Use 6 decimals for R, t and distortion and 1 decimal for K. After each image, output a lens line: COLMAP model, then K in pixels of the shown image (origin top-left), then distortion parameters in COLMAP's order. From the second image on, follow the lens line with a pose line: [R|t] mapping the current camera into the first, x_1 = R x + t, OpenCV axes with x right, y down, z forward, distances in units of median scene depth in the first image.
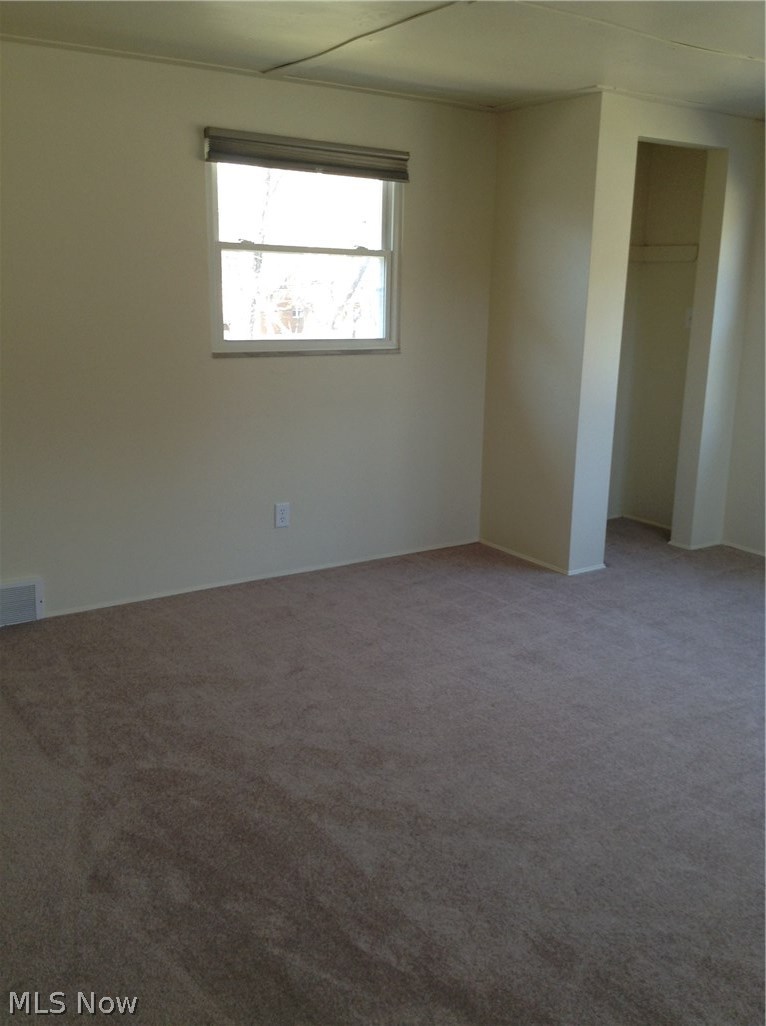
lens RADIAL K [[933.7, 0, 375.3], [0, 933.7, 513.3], [0, 0, 1]] dist [0.032480, -0.087302]
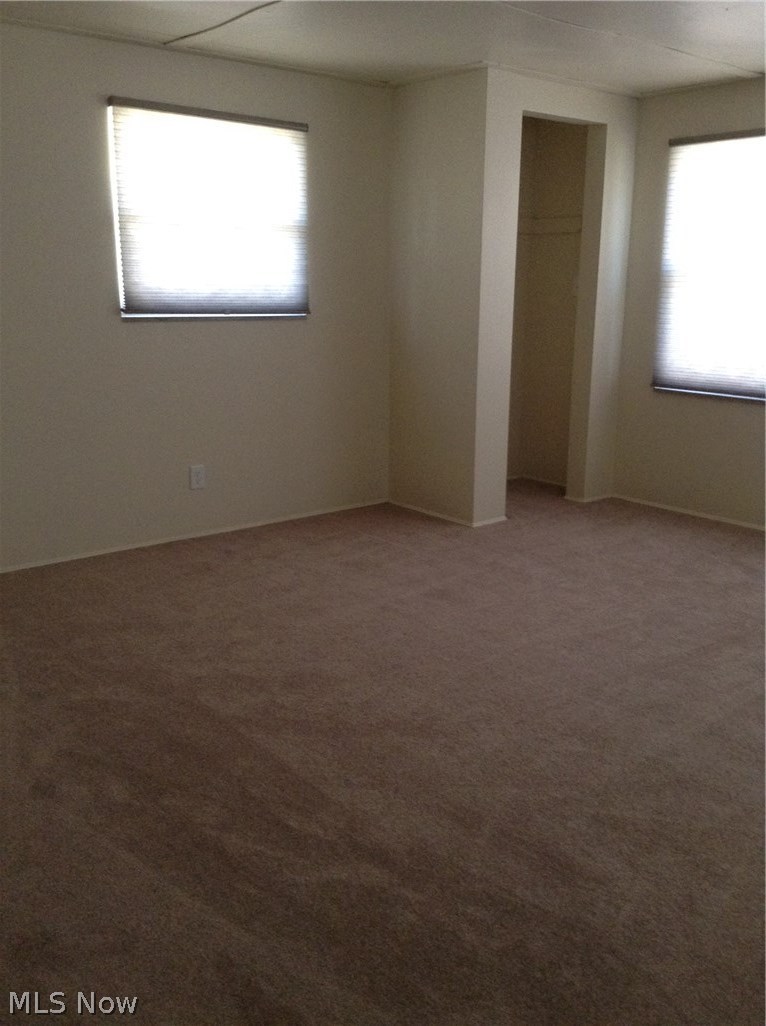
lens RADIAL K [[933.7, 0, 389.3], [0, 933.7, 517.2], [0, 0, 1]] dist [0.032480, -0.087302]
pose [[0.993360, -0.034550, 0.109737, -0.006415], [0.033414, 0.999367, 0.012174, 0.065038], [-0.110088, -0.008427, 0.993886, -0.076657]]
